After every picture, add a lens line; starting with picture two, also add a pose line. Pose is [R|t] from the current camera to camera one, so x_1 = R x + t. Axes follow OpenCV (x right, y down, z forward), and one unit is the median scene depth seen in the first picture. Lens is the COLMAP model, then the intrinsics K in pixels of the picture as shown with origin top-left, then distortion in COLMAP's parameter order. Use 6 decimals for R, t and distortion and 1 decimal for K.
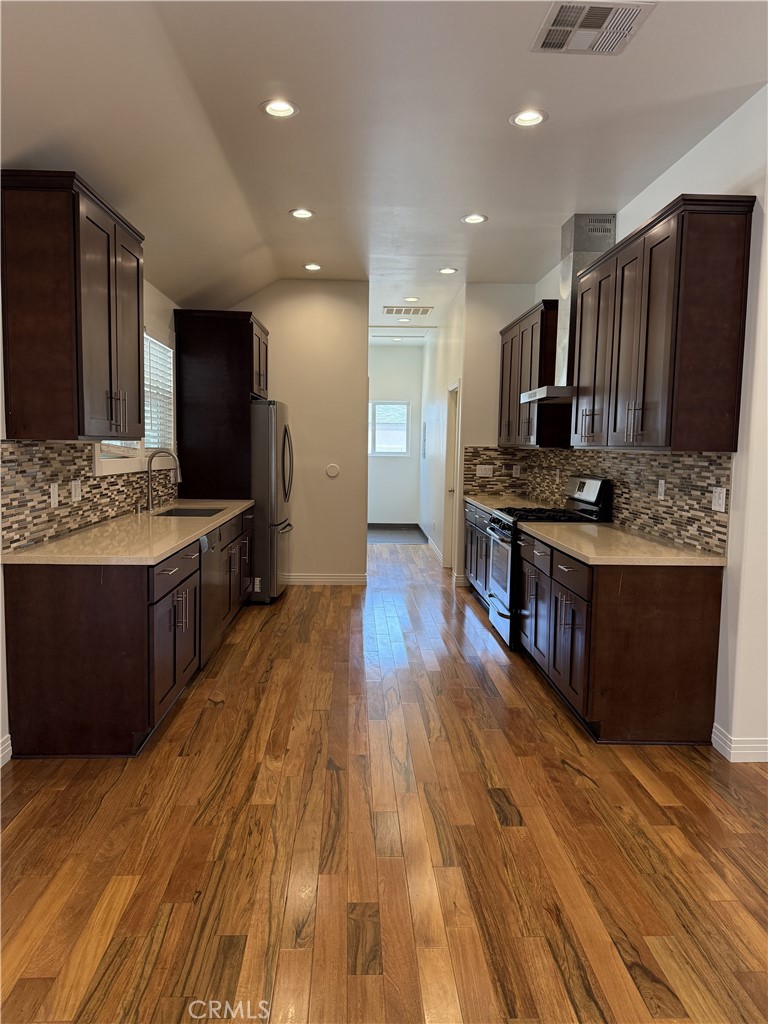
lens RADIAL K [[747.9, 0, 384.0], [0, 747.9, 512.0], [0, 0, 1]] dist [0.075217, -0.075980]
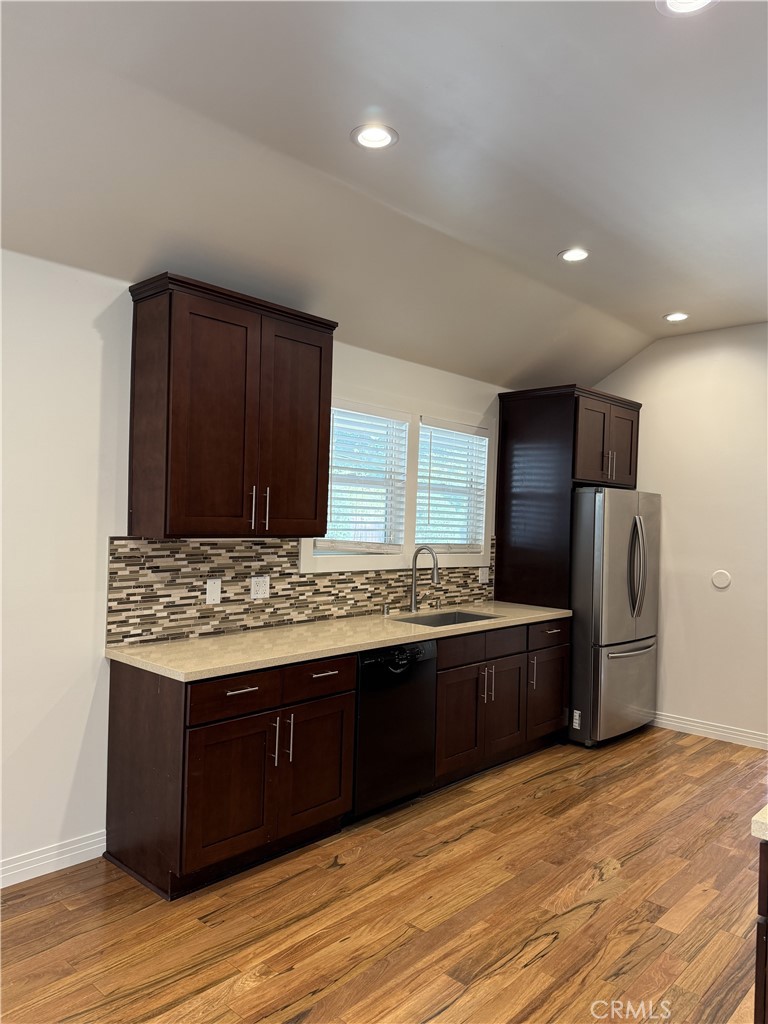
lens RADIAL K [[747.9, 0, 384.0], [0, 747.9, 512.0], [0, 0, 1]] dist [0.075217, -0.075980]
pose [[0.691438, 0.004575, -0.722422, 0.411252], [-0.084198, 0.993675, -0.074295, -0.068249], [0.717513, 0.112197, 0.687450, 0.449601]]
